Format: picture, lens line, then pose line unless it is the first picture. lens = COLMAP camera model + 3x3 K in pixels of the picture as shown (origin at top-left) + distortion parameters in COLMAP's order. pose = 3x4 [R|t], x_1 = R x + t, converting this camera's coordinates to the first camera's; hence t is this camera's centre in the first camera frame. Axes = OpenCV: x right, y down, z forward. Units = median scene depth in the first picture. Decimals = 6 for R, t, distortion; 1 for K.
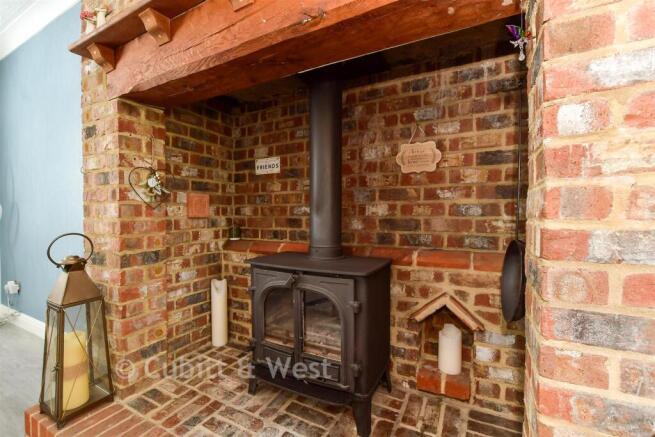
lens RADIAL K [[295.5, 0, 326.0], [0, 295.5, 218.6], [0, 0, 1]] dist [-0.004351, -0.000384]
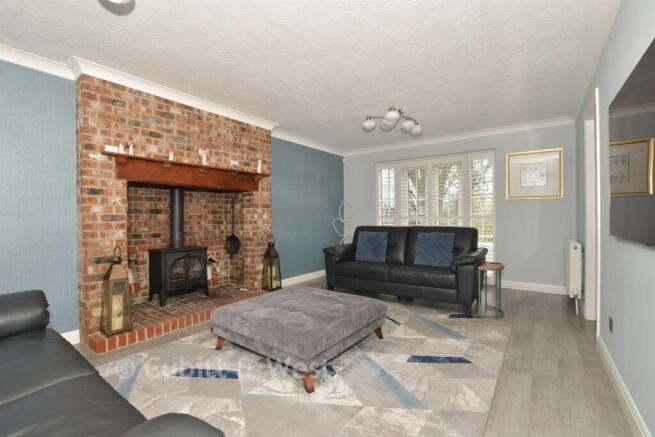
lens RADIAL K [[295.5, 0, 326.4], [0, 295.5, 219.1], [0, 0, 1]] dist [-0.004351, -0.000384]
pose [[0.131999, -0.001483, 0.991249, -2.497840], [0.029030, 0.999576, -0.002371, -0.078993], [-0.990825, 0.029089, 0.131986, -0.668966]]
